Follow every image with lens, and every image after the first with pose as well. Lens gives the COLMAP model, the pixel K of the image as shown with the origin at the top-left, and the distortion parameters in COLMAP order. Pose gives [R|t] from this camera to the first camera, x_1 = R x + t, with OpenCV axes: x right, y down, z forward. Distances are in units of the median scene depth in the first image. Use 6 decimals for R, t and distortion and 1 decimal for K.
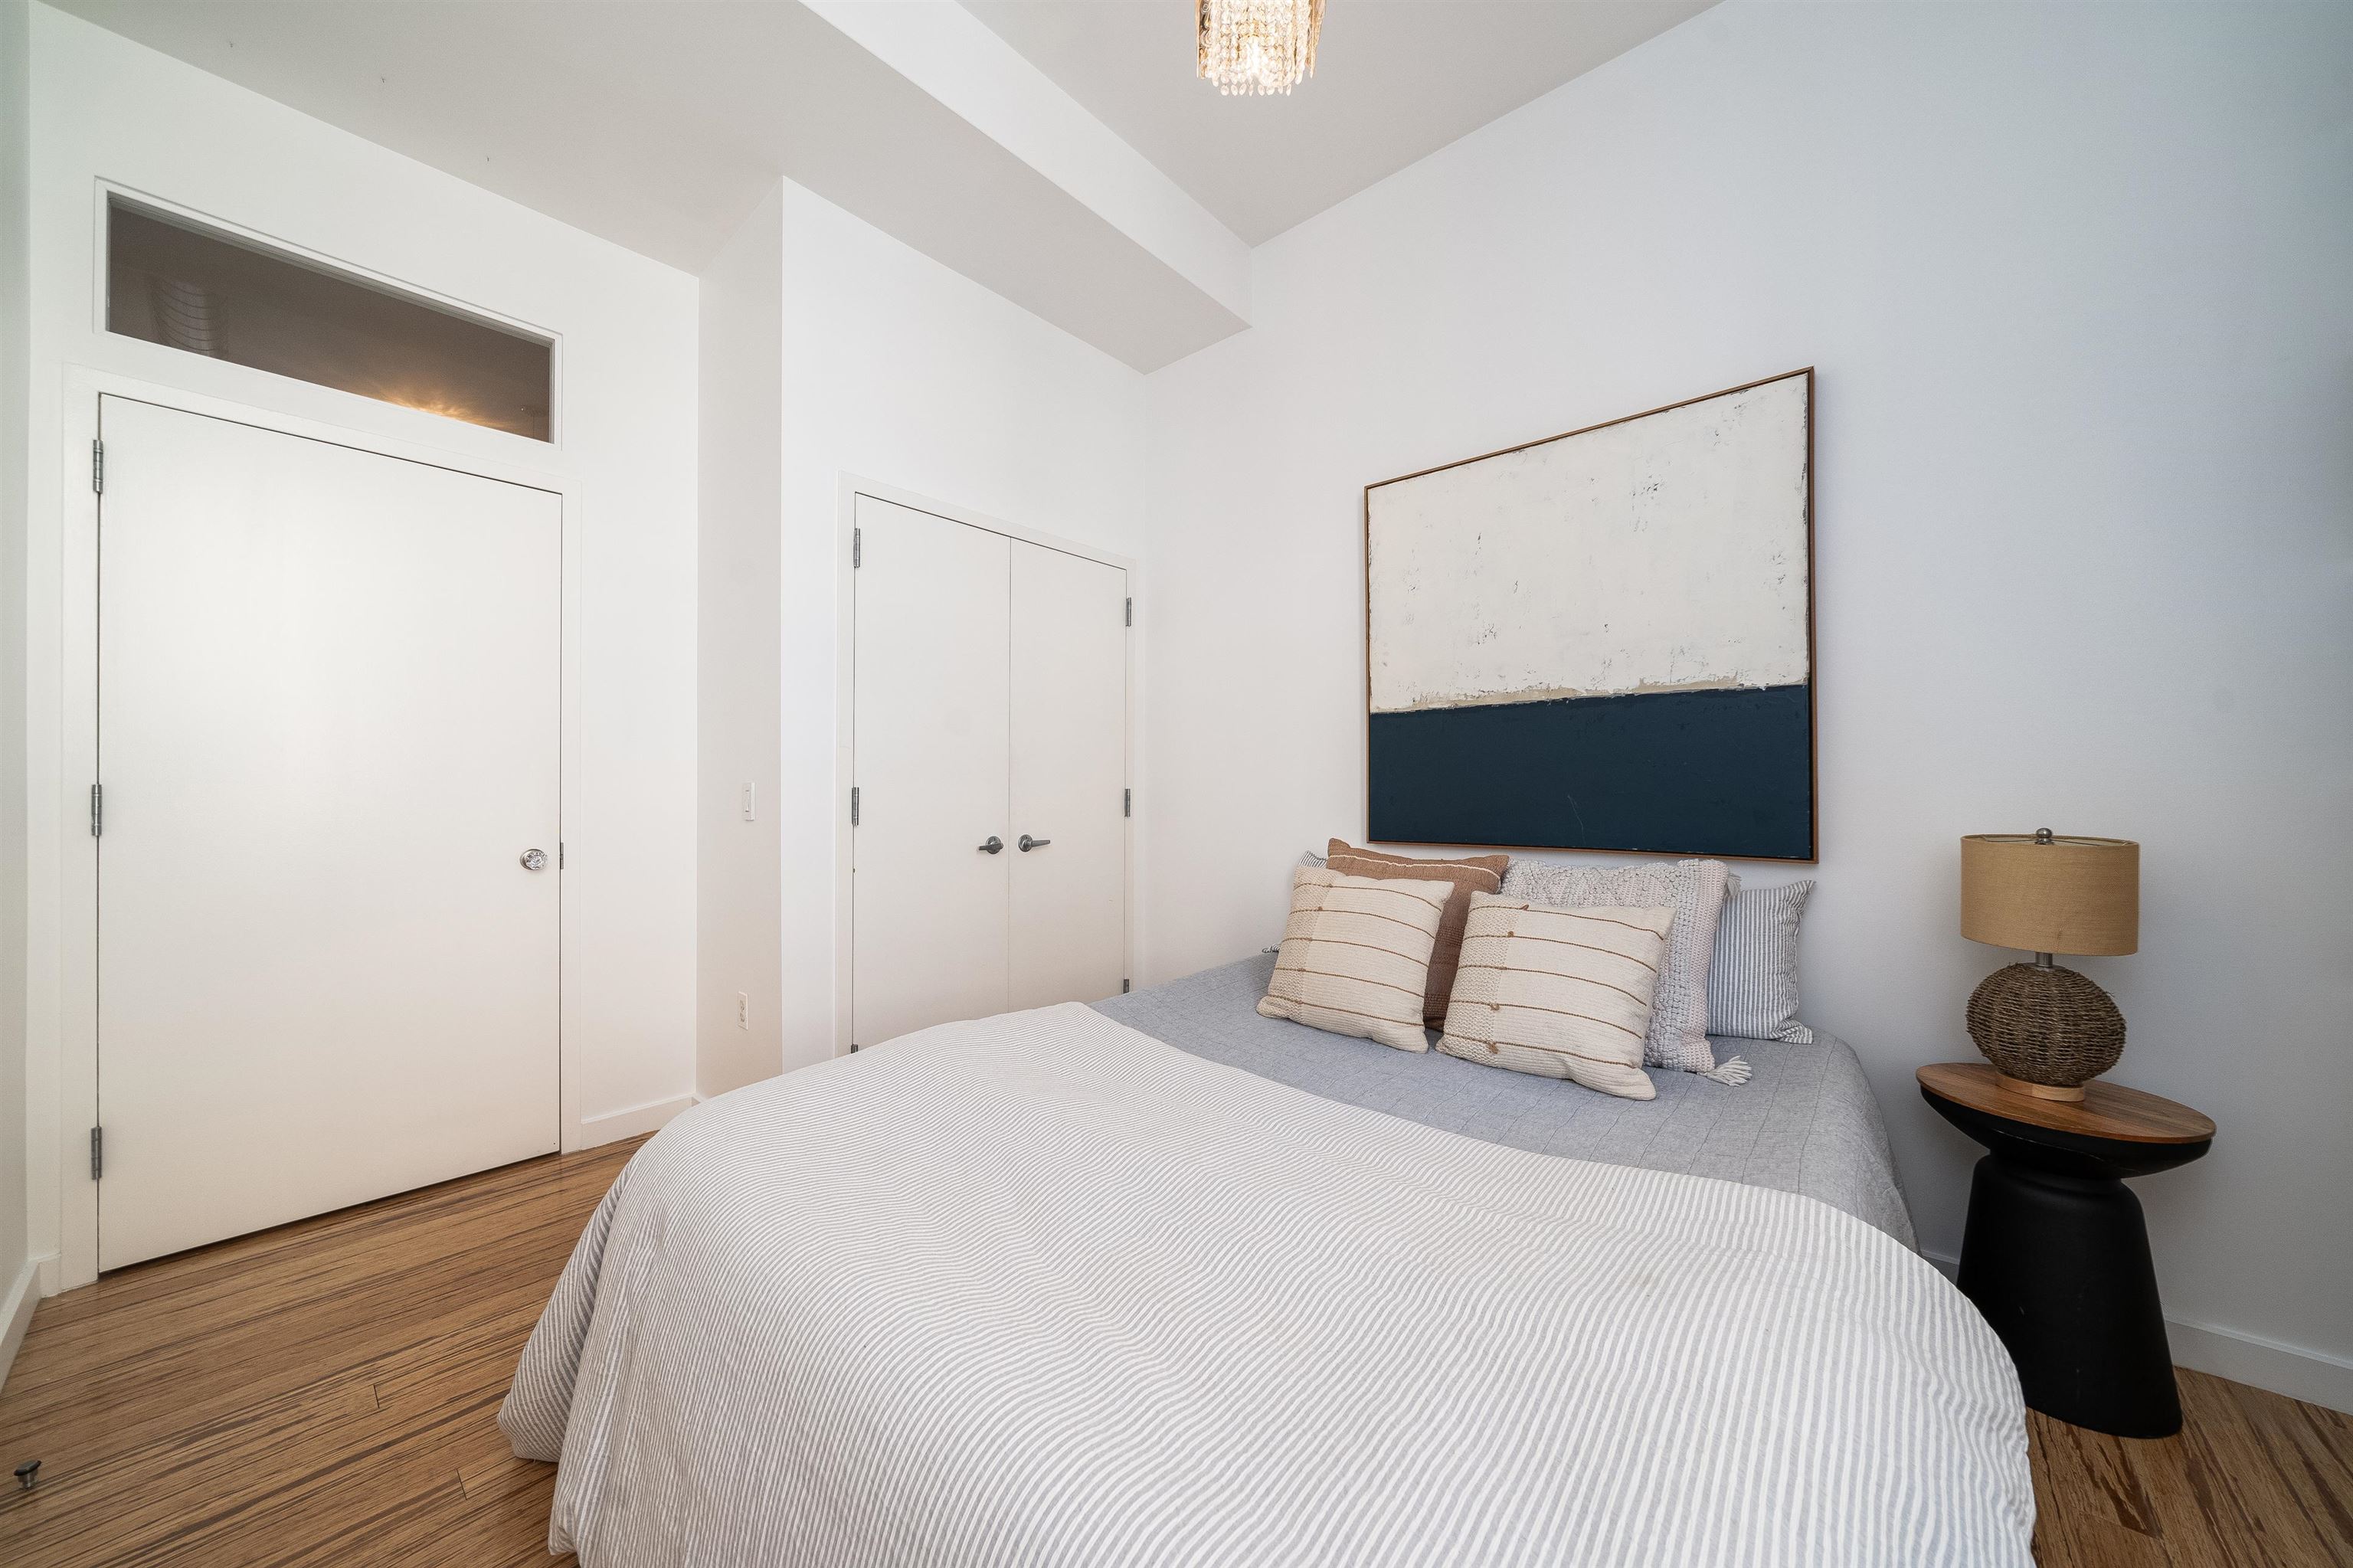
lens RADIAL K [[803.6, 0, 1175.2], [0, 803.6, 788.2], [0, 0, 1]] dist [0.001589, 0.000102]
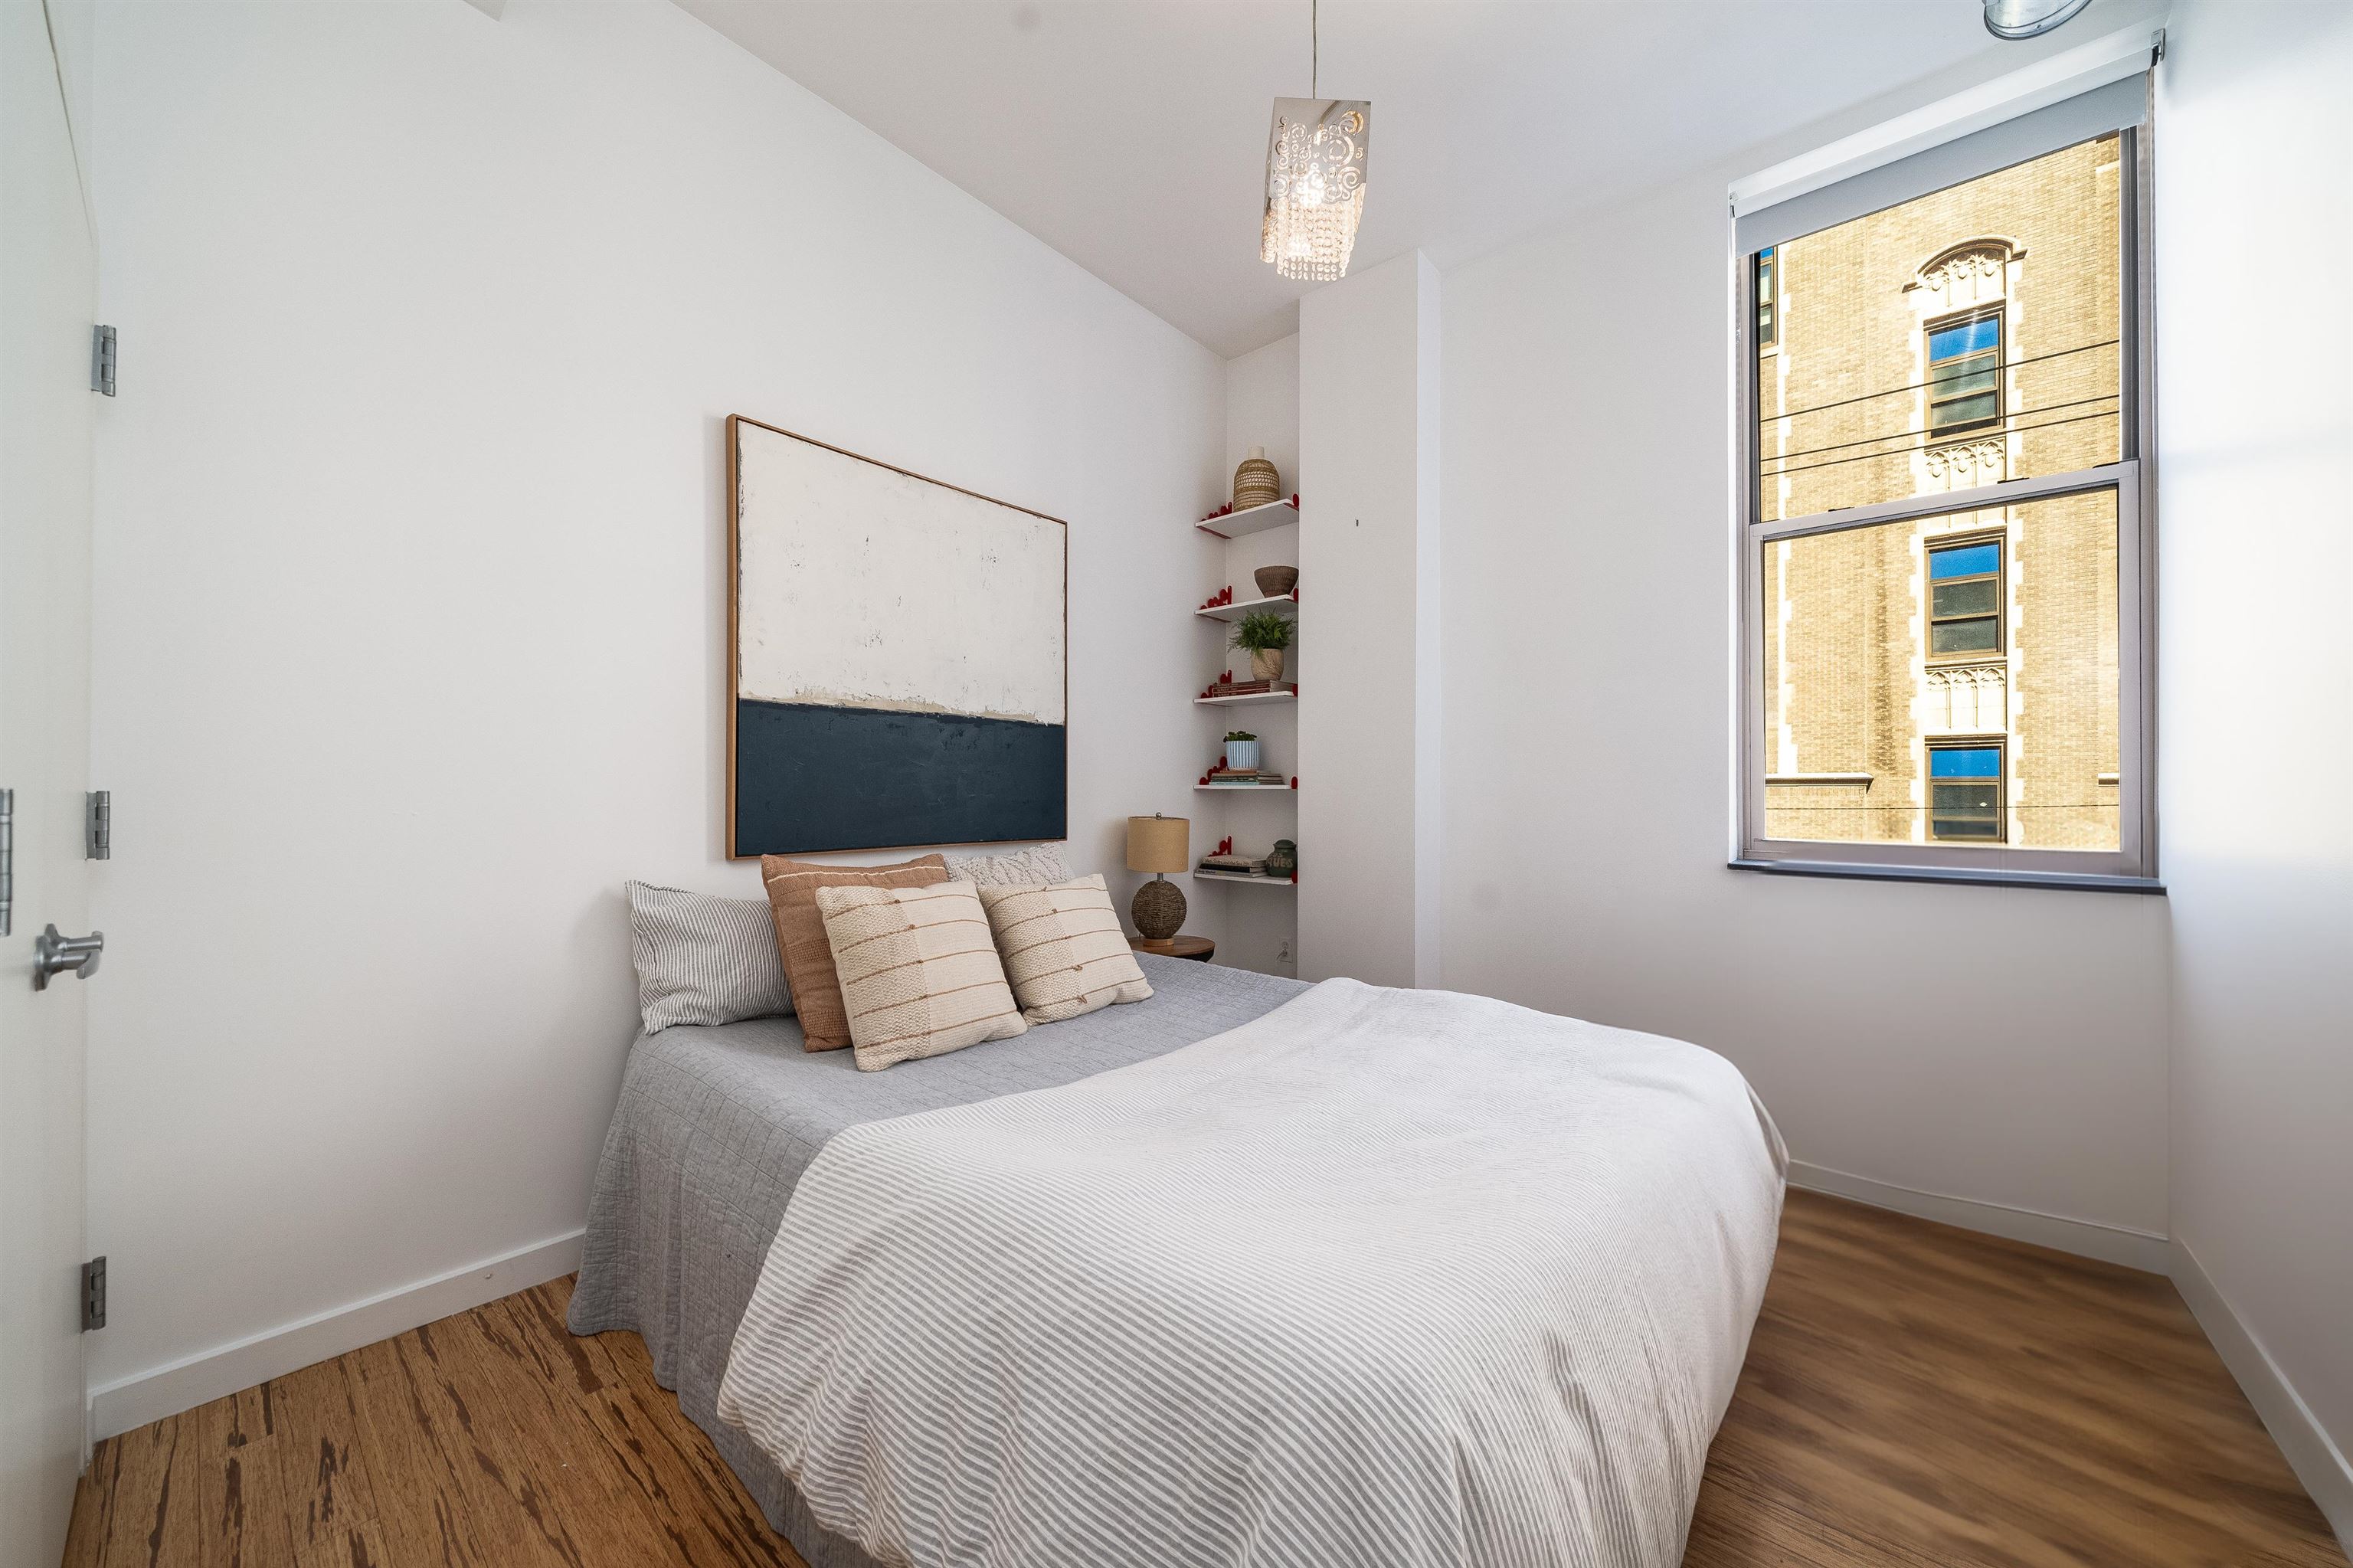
lens RADIAL K [[835.4, 0, 1174.5], [0, 835.4, 787.9], [0, 0, 1]] dist [-0.000200, -0.000028]
pose [[0.005218, 0.001850, 0.999985, -0.766915], [-0.007938, 0.999967, -0.001809, -0.006516], [-0.999955, -0.007929, 0.005233, 0.717265]]
